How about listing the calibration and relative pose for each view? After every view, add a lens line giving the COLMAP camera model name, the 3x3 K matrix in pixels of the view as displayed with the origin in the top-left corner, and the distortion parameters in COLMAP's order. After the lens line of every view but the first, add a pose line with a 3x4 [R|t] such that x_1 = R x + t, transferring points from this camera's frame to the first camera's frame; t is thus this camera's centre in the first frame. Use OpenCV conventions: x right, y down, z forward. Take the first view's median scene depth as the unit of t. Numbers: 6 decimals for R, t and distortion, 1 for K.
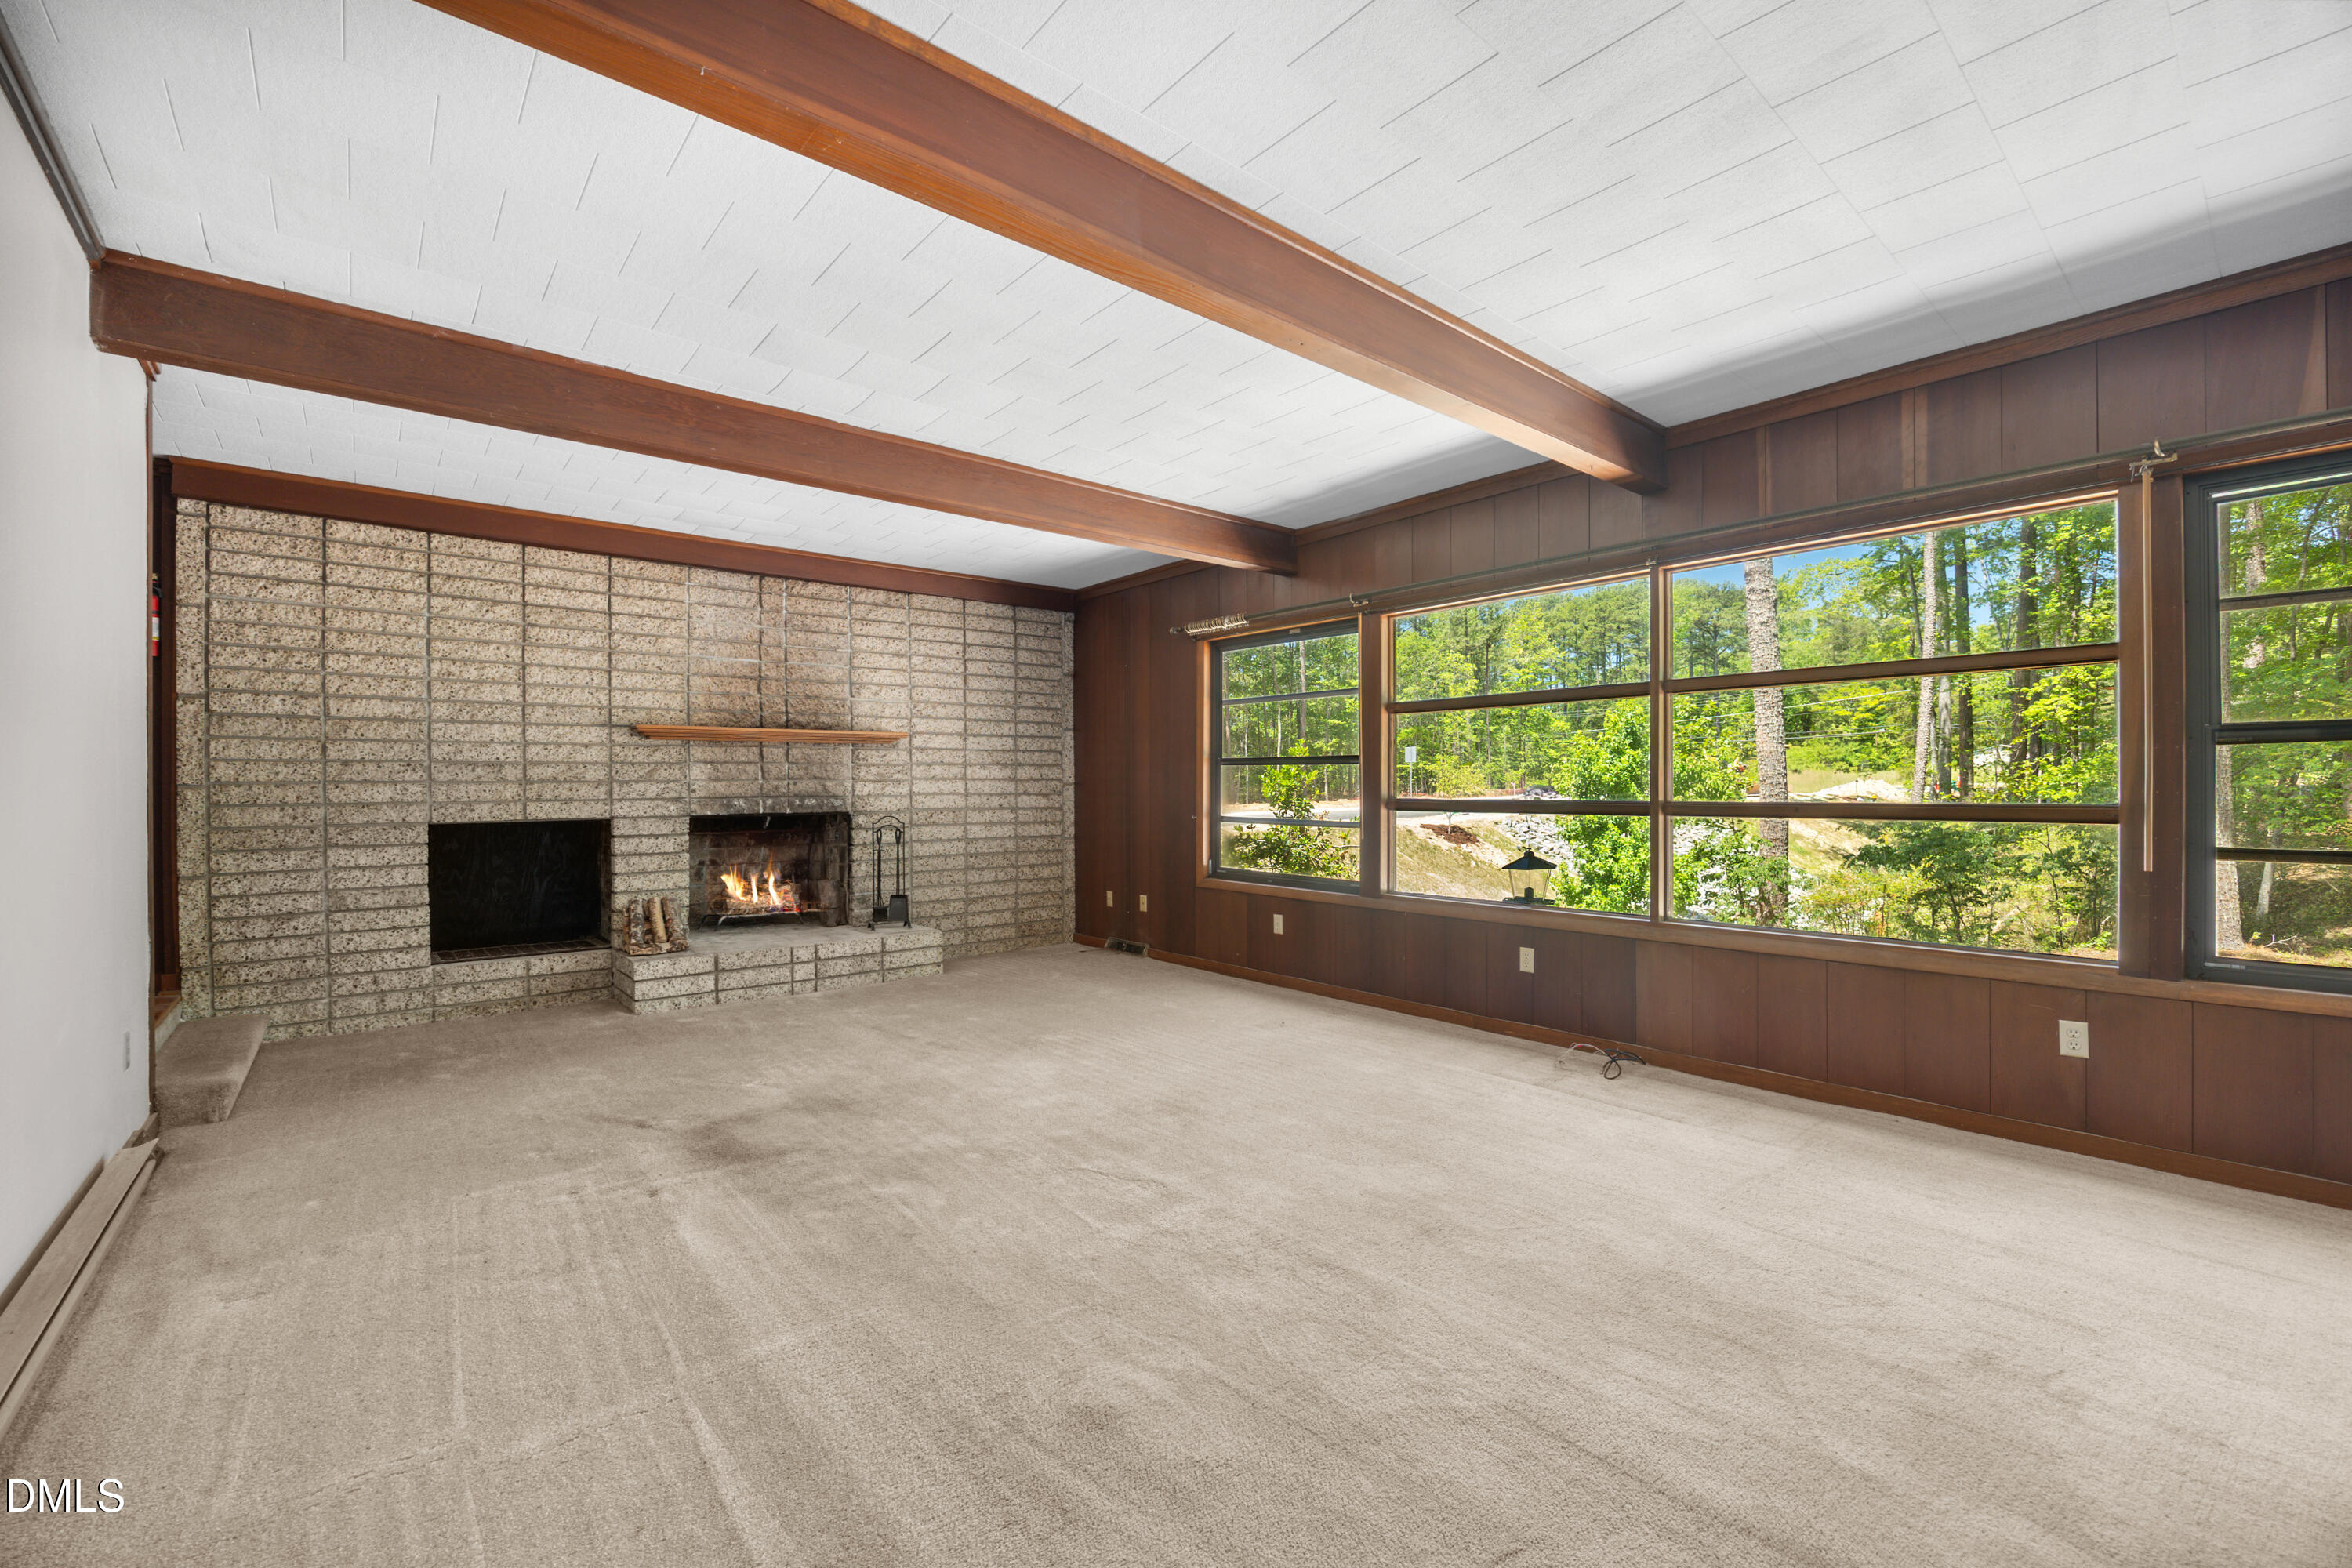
lens RADIAL K [[968.3, 0, 1170.3], [0, 968.3, 787.1], [0, 0, 1]] dist [-0.017942, 0.003075]
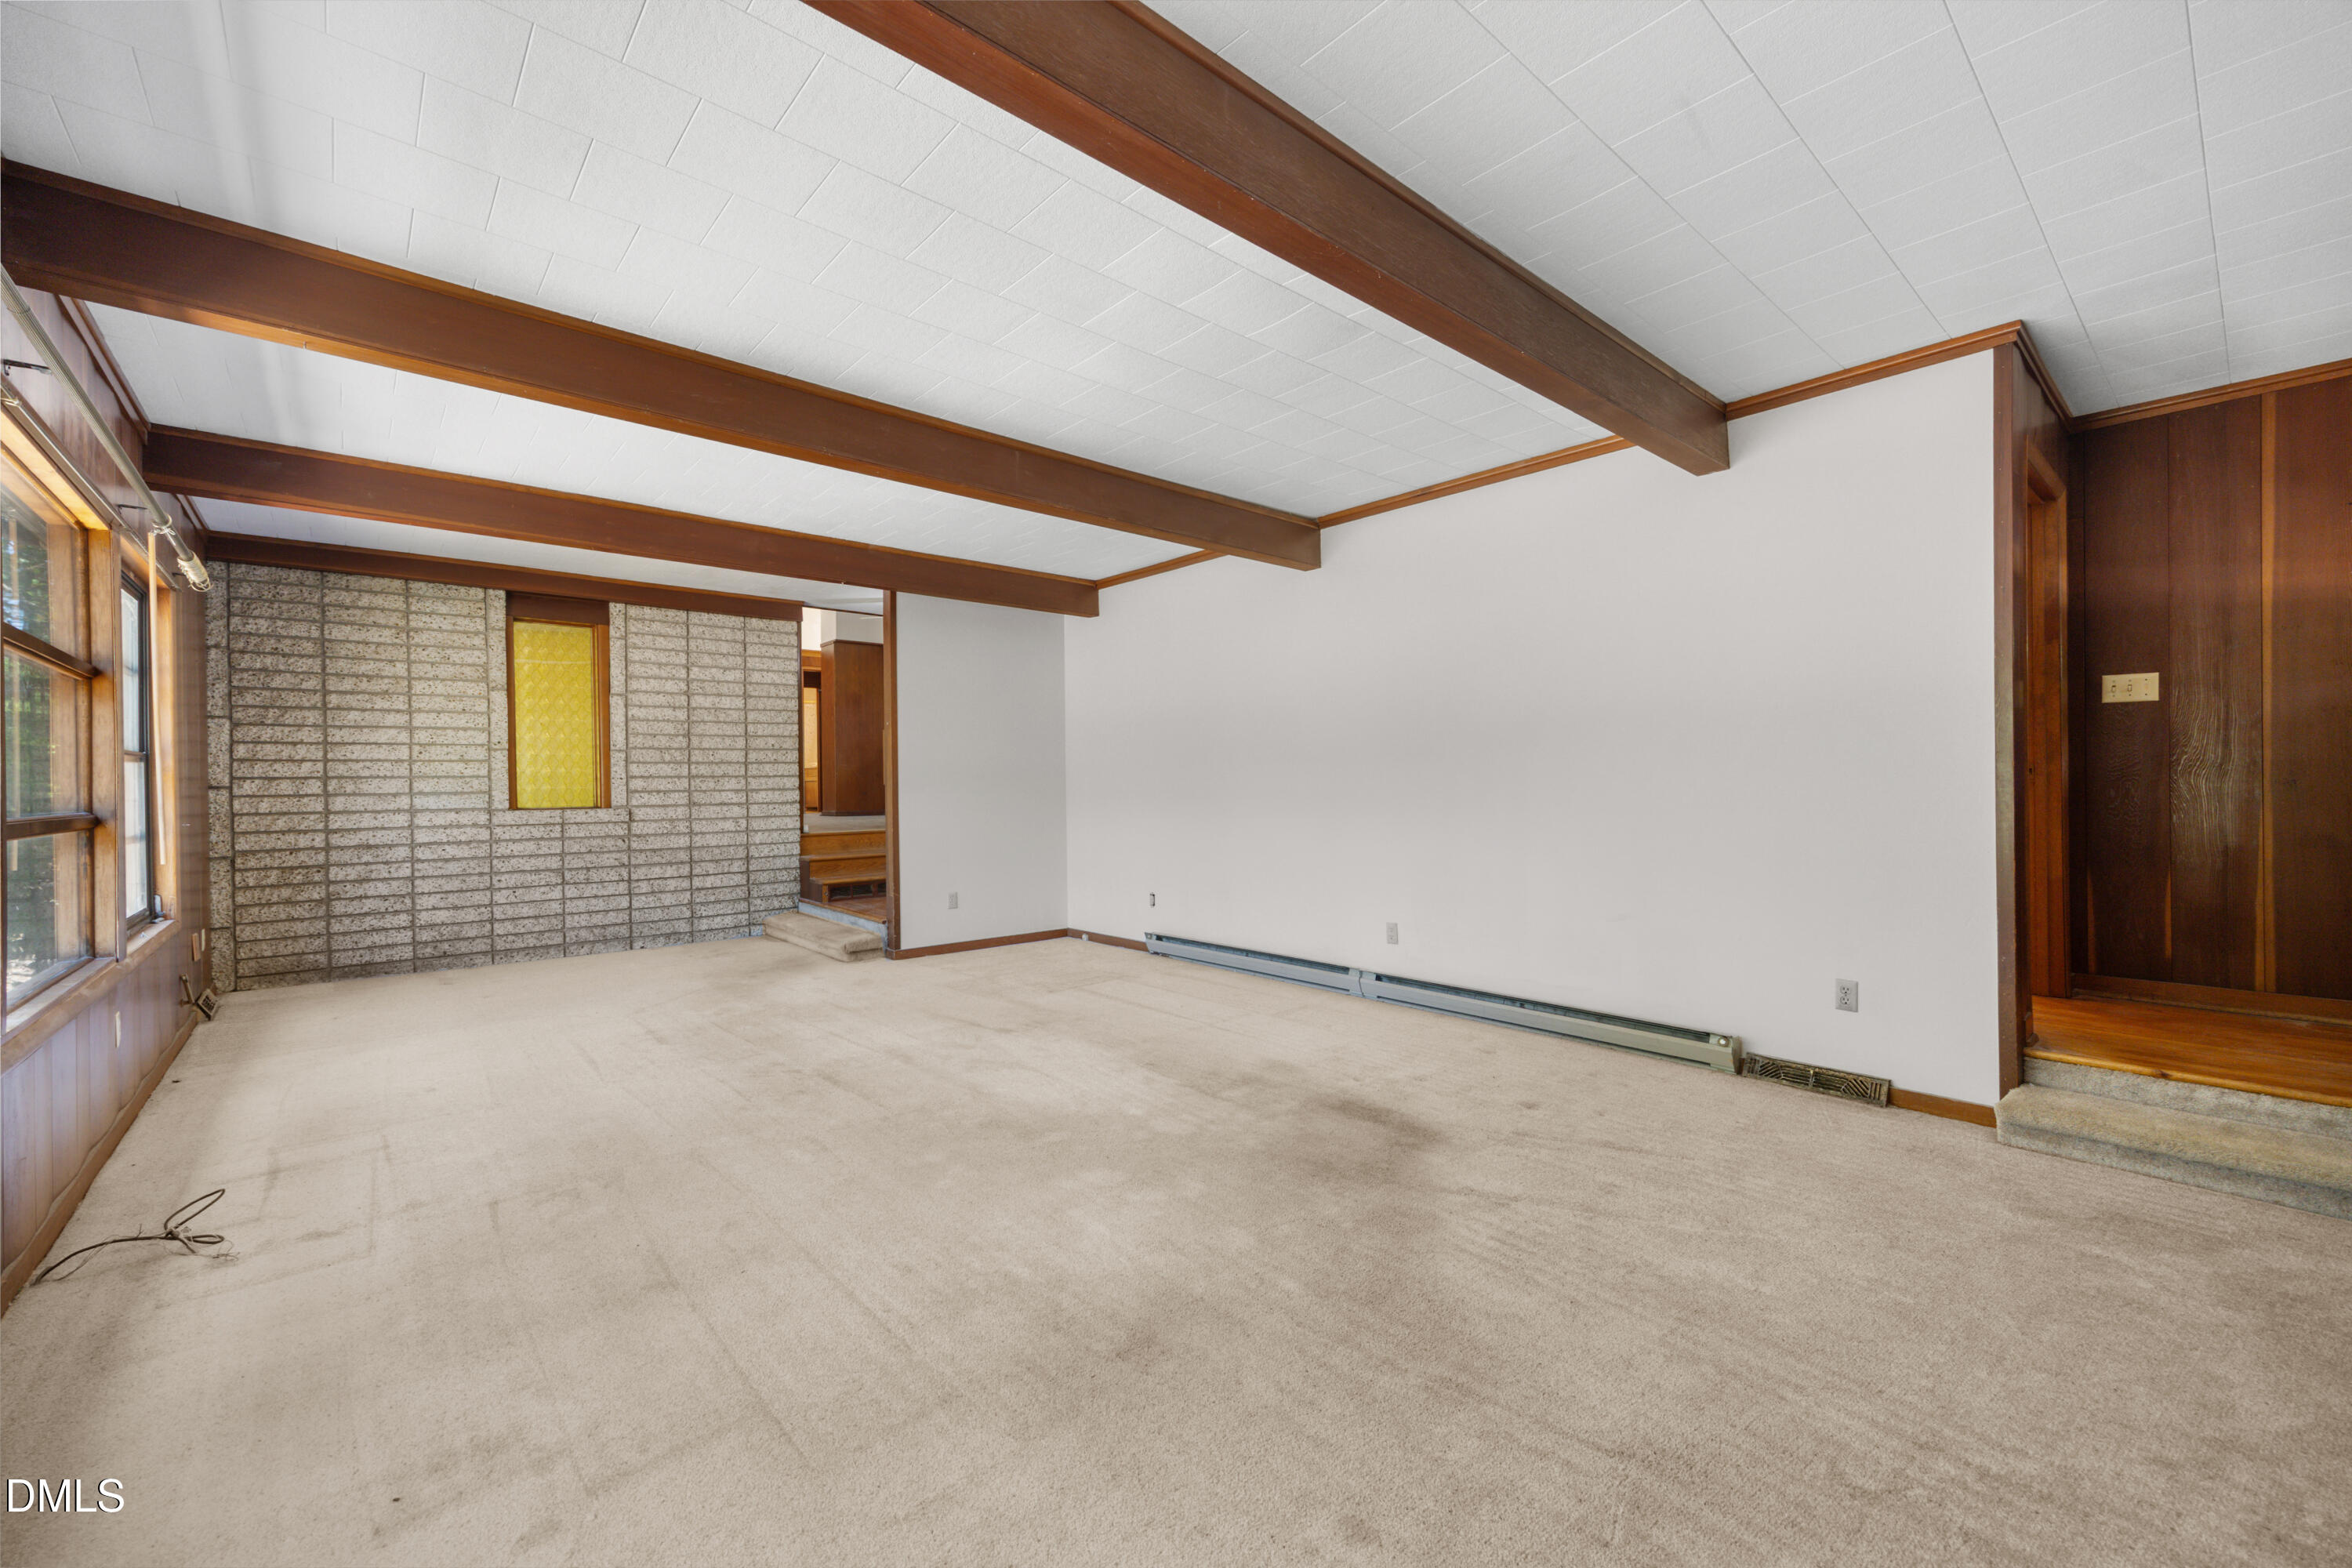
lens RADIAL K [[929.8, 0, 1188.5], [0, 929.8, 786.3], [0, 0, 1]] dist [0.005885, -0.001794]
pose [[-0.999554, 0.013800, -0.026468, -0.157101], [0.013868, 0.999901, -0.002405, 0.004173], [0.026432, -0.002771, -0.999647, 1.343367]]
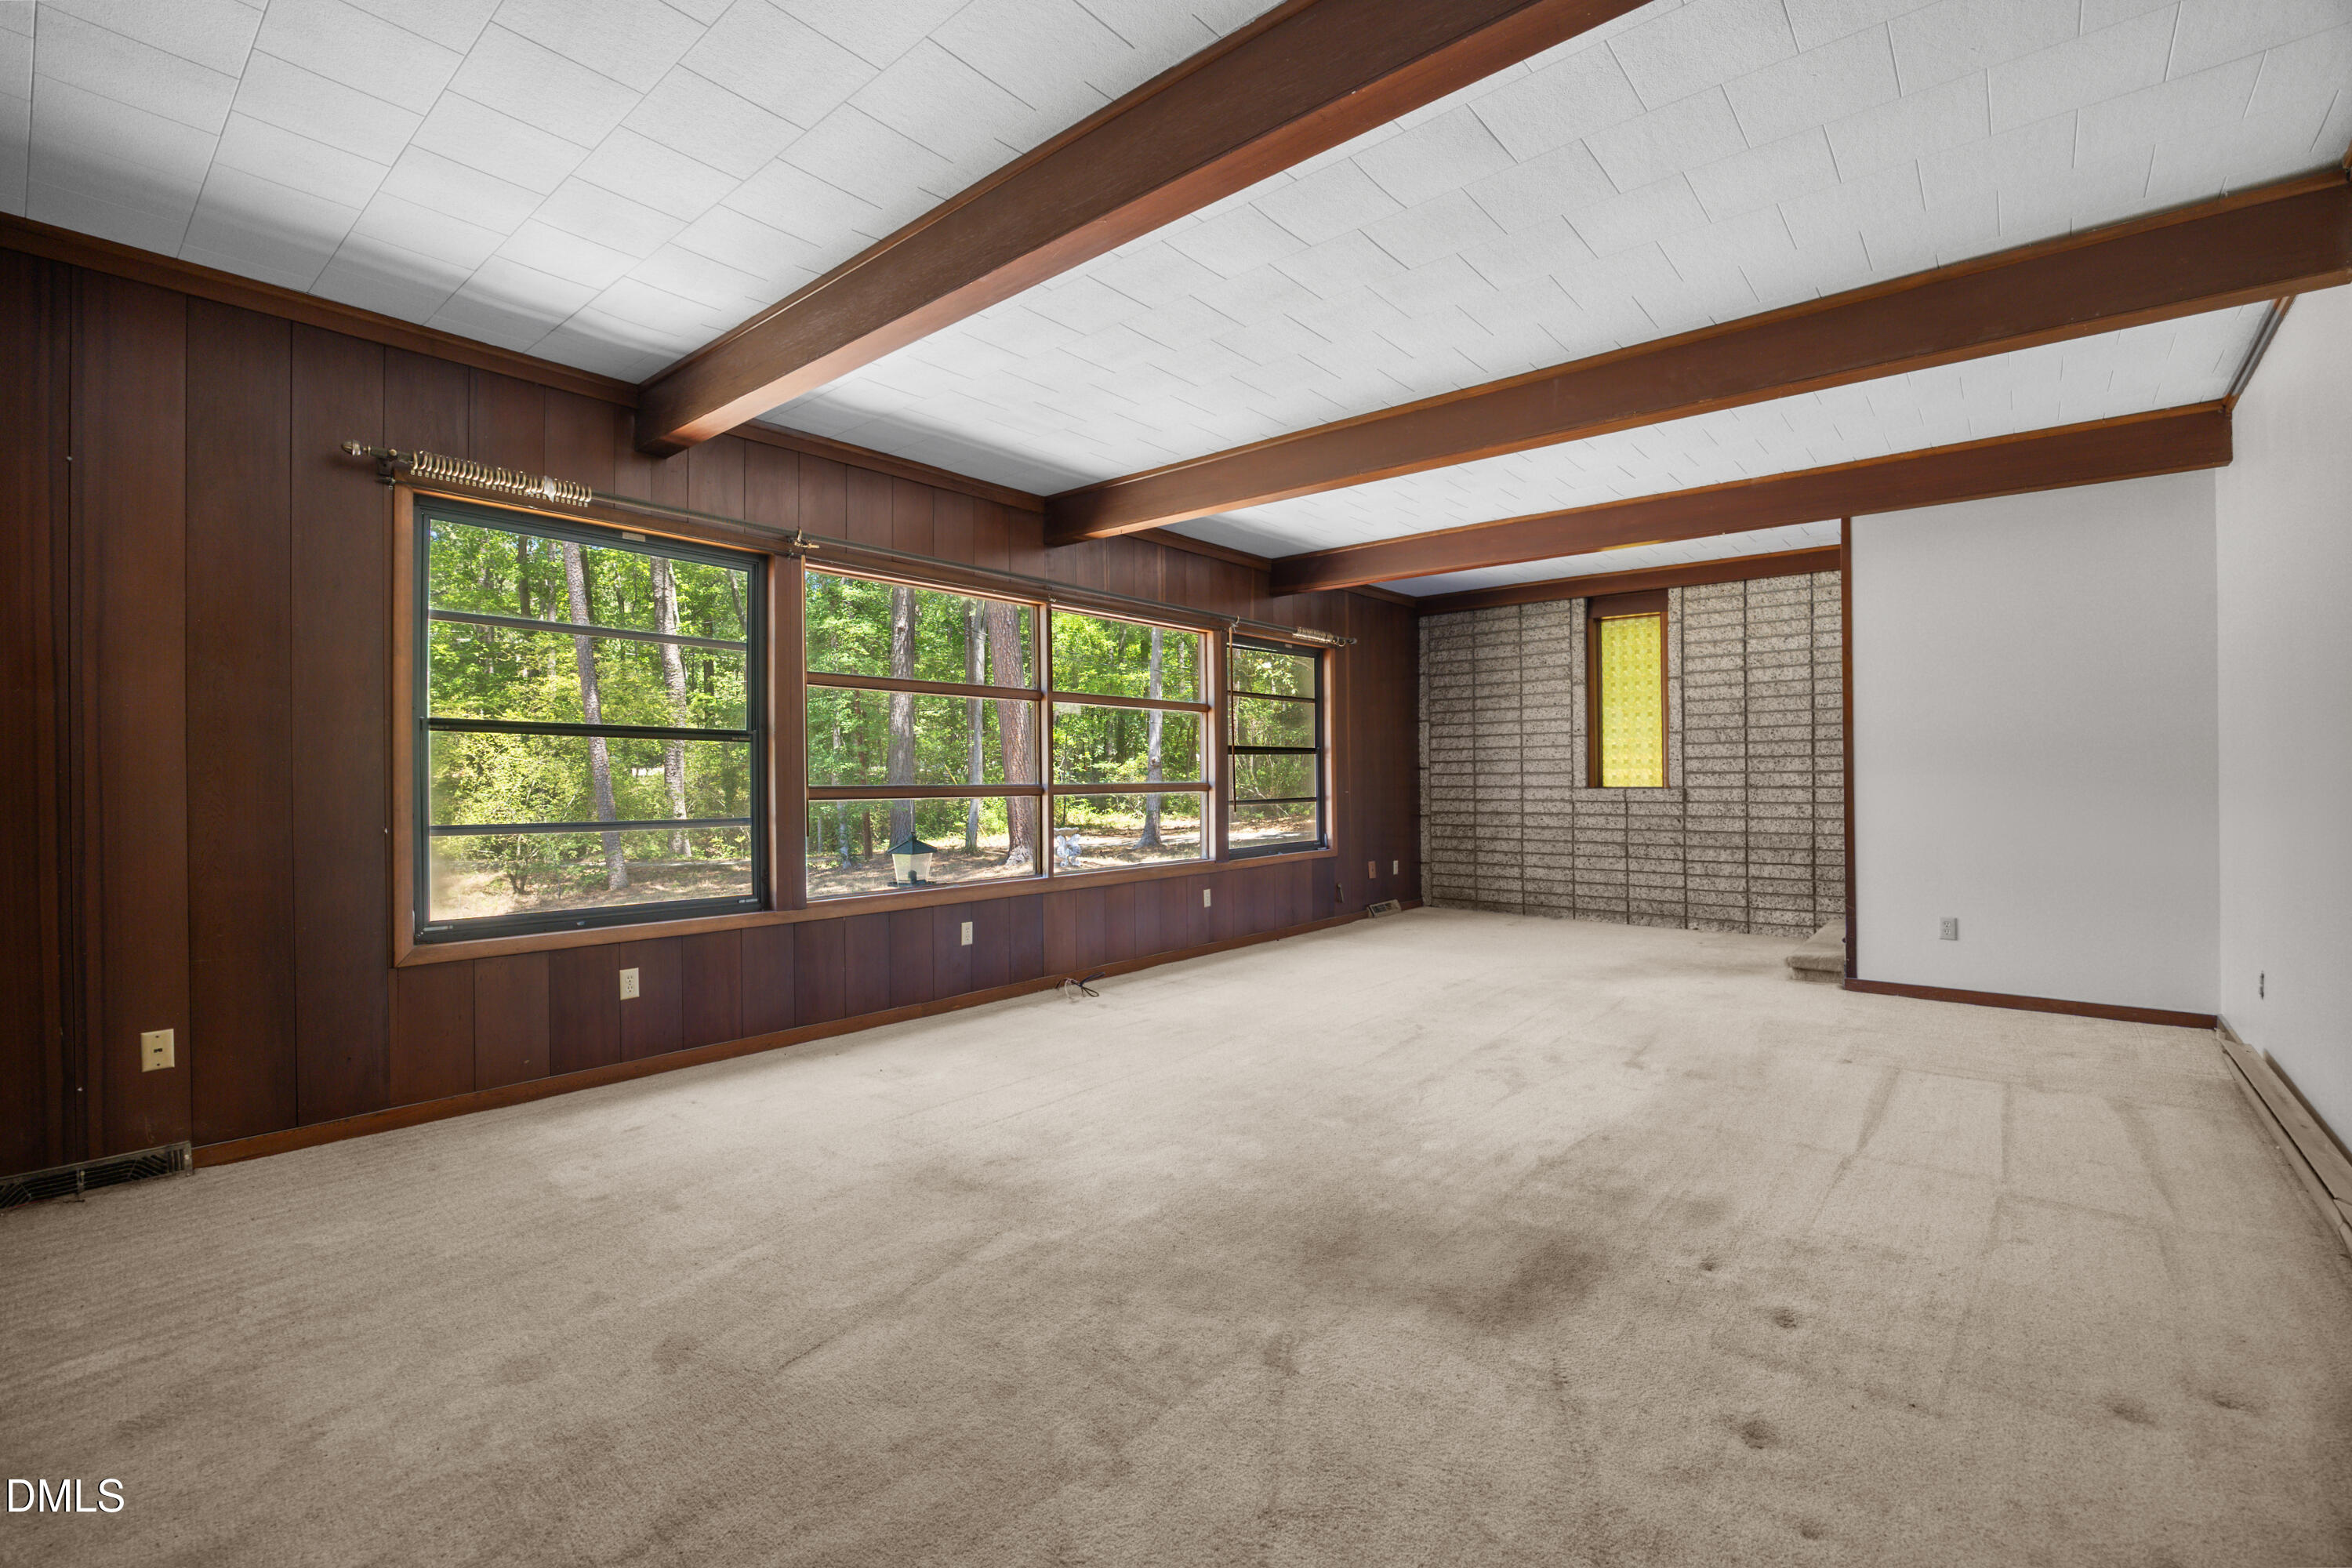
lens RADIAL K [[1009.2, 0, 1188.7], [0, 1009.2, 778.8], [0, 0, 1]] dist [-0.020593, -0.000110]
pose [[-0.186276, 0.002058, 0.982495, -0.748893], [0.002162, 0.999996, -0.001685, 0.007673], [-0.982495, 0.001810, -0.186280, 0.918582]]
